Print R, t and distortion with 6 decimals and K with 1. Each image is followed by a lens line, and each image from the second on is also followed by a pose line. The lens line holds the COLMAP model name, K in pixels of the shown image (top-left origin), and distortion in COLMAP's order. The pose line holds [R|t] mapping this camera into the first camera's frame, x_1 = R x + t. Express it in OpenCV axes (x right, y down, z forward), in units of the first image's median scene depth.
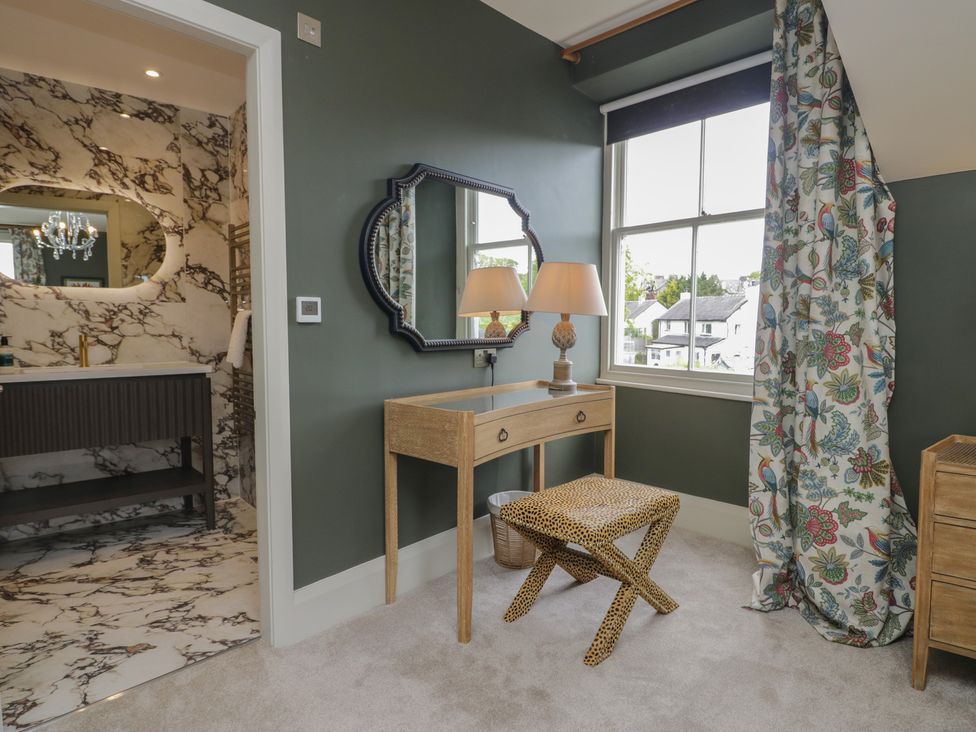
lens RADIAL K [[526.5, 0, 487.4], [0, 526.5, 364.8], [0, 0, 1]] dist [-0.002903, 0.000451]
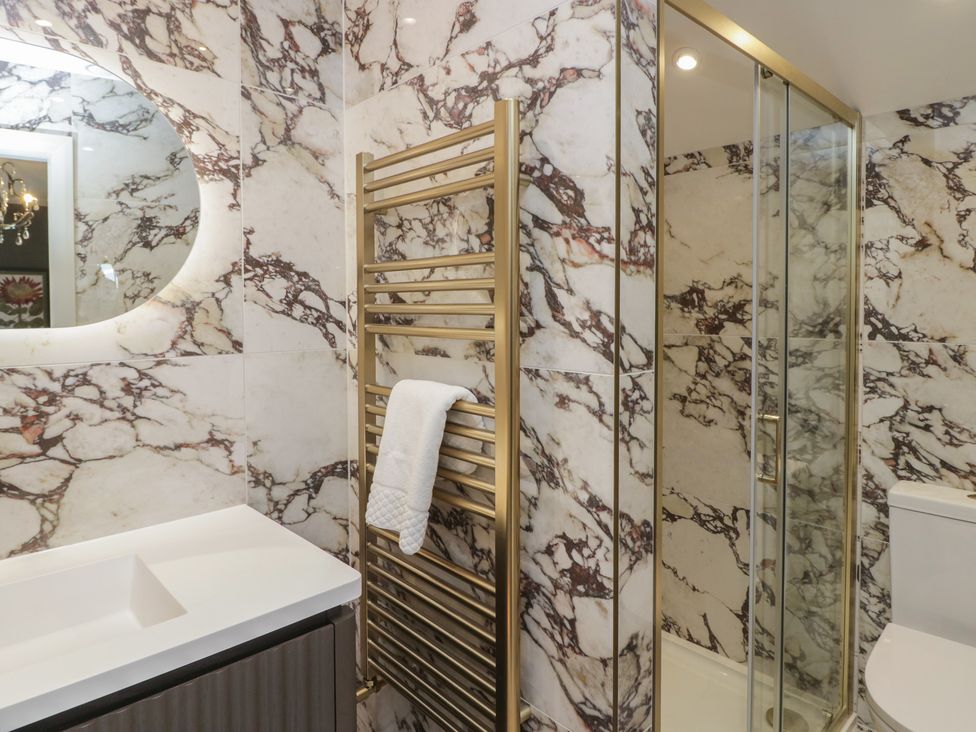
lens RADIAL K [[585.9, 0, 508.4], [0, 585.9, 339.5], [0, 0, 1]] dist [-0.001636, -0.004242]
pose [[0.999431, -0.005505, 0.033280, -0.395541], [0.006746, 0.999282, -0.037290, -0.111812], [-0.033050, 0.037494, 0.998750, 0.567225]]
